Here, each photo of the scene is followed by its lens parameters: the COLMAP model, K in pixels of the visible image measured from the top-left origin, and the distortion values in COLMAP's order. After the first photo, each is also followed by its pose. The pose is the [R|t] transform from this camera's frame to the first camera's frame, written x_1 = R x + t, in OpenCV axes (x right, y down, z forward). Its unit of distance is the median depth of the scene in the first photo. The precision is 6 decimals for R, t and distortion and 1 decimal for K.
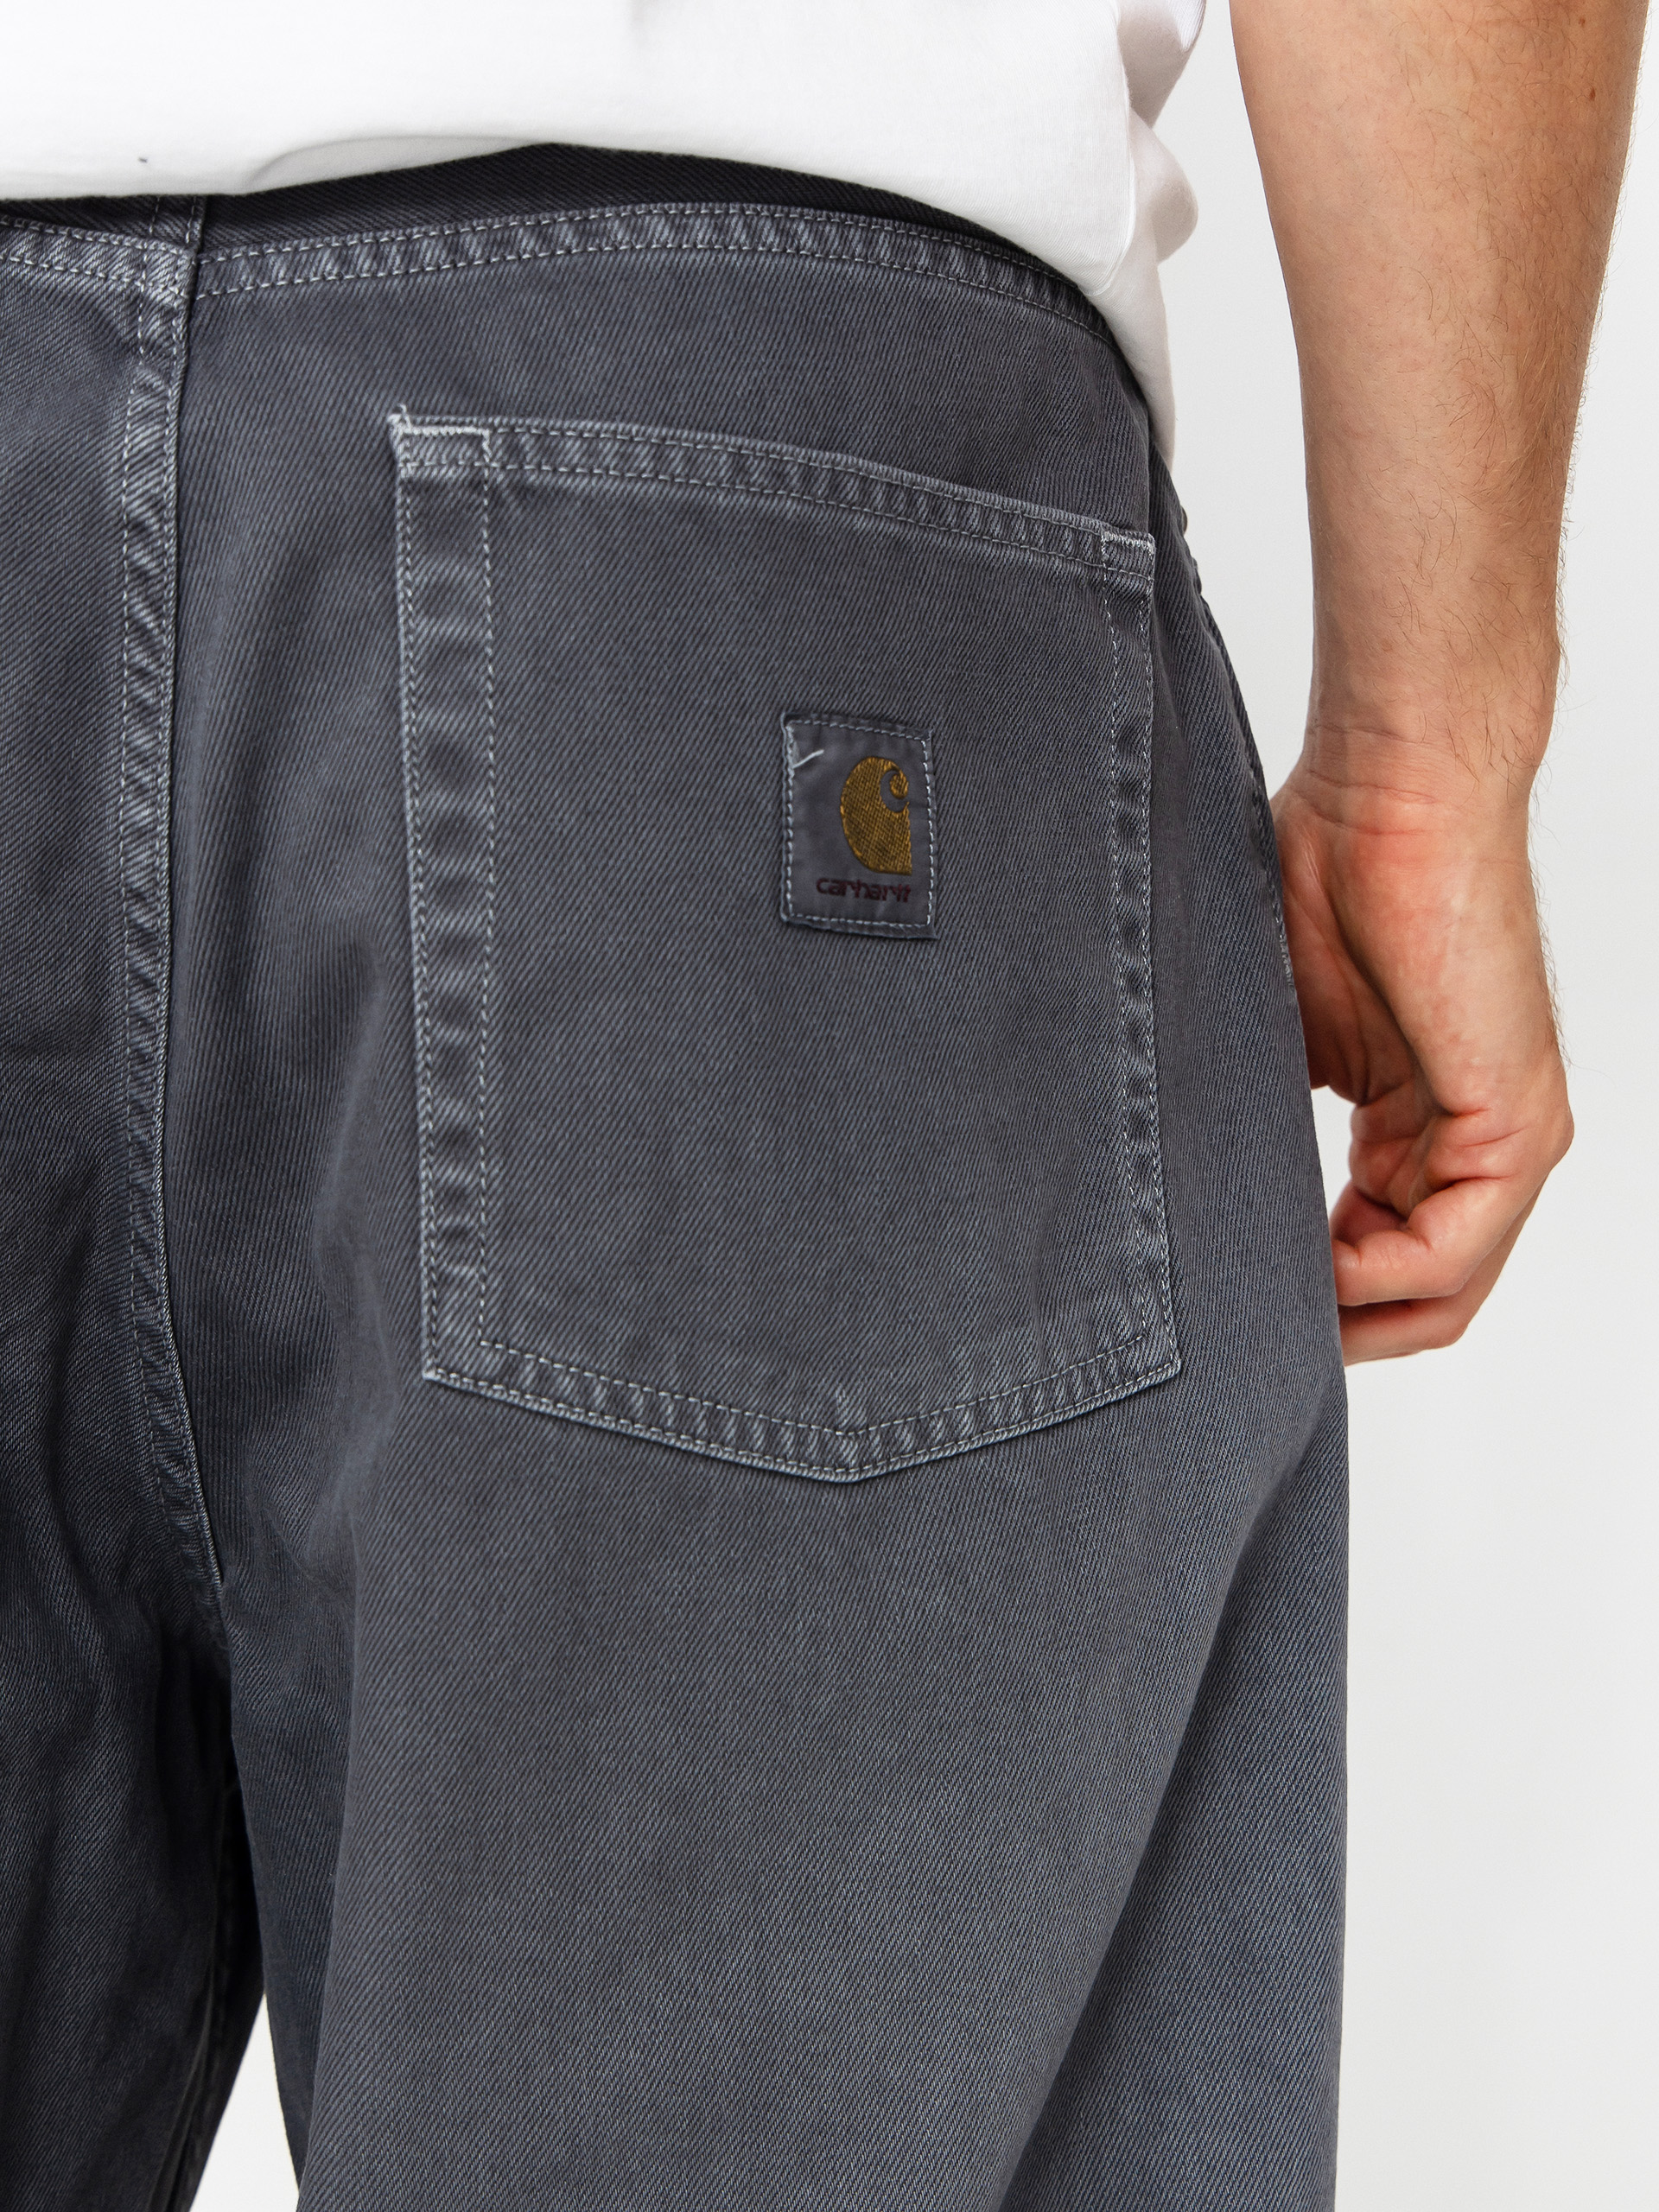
lens RADIAL K [[3883.5, 0, 829.5], [0, 3883.5, 1106.0], [0, 0, 1]] dist [-1.183667, 11.980726]
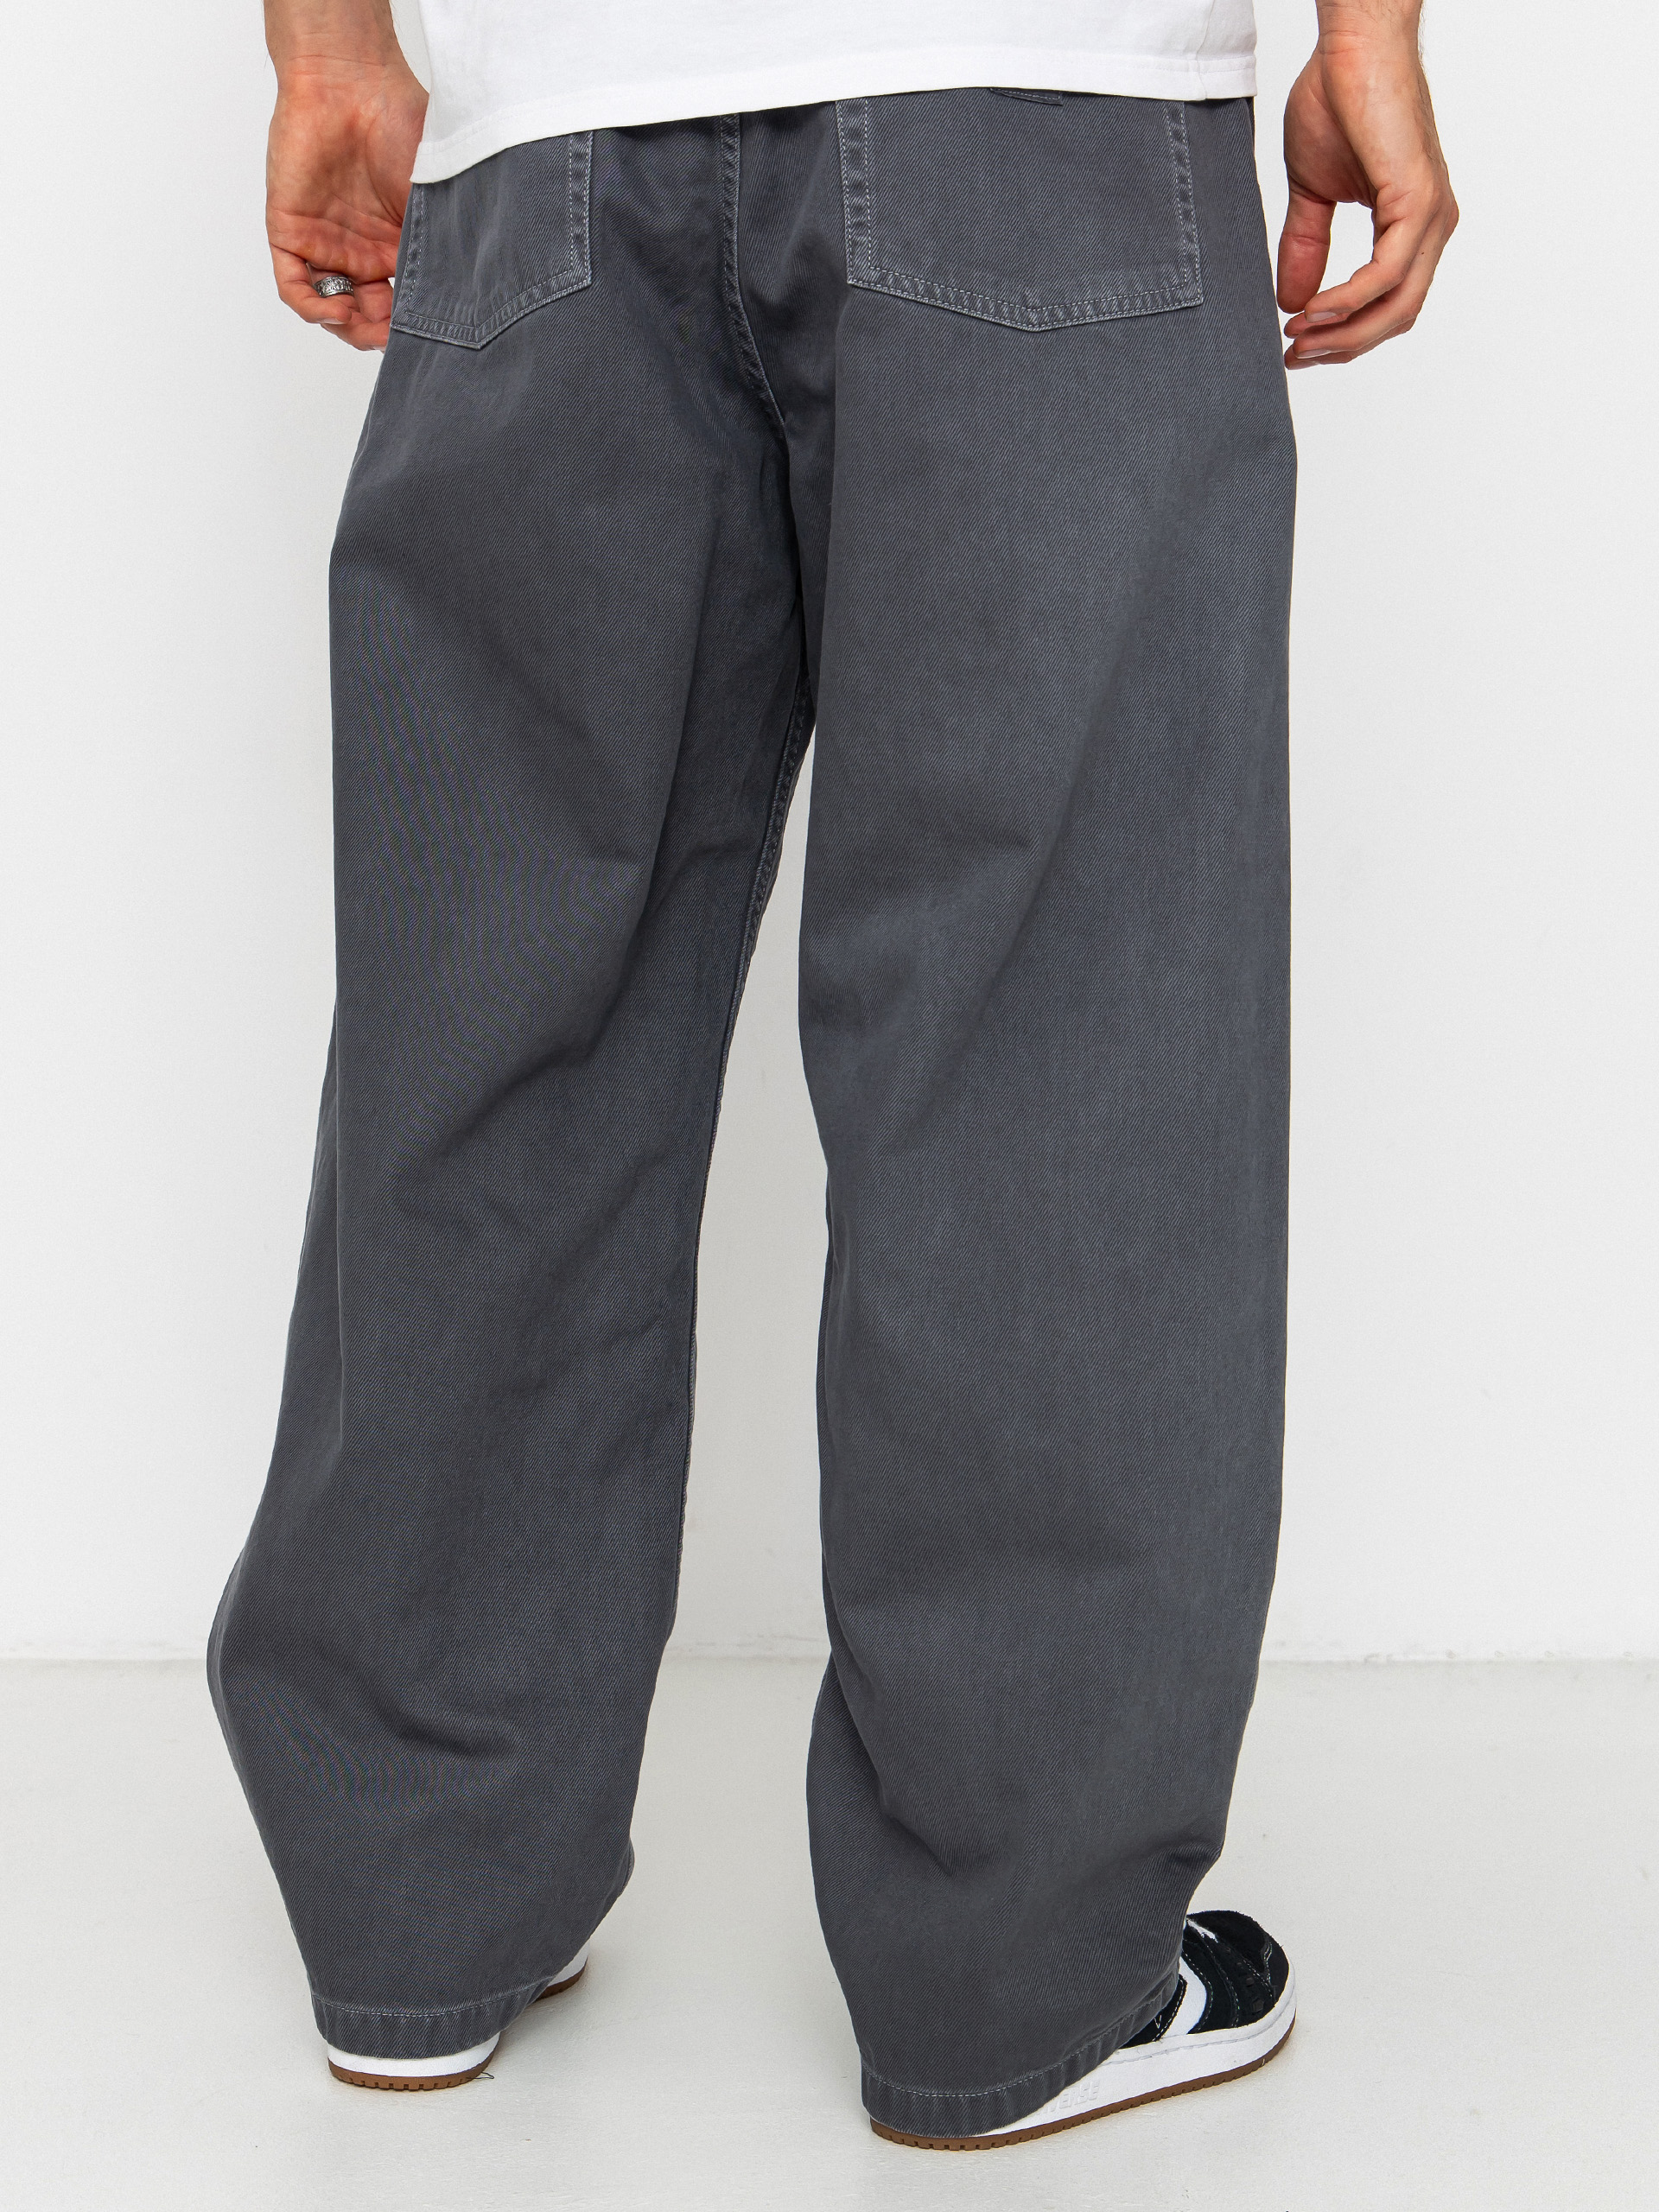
lens RADIAL K [[3726.3, 0, 829.5], [0, 3726.3, 1106.0], [0, 0, 1]] dist [-0.020853, 1.925066]
pose [[0.977473, -0.049602, -0.205147, 0.324349], [0.069160, 0.993602, 0.089291, 0.349749], [0.199405, -0.101467, 0.974650, -1.315258]]
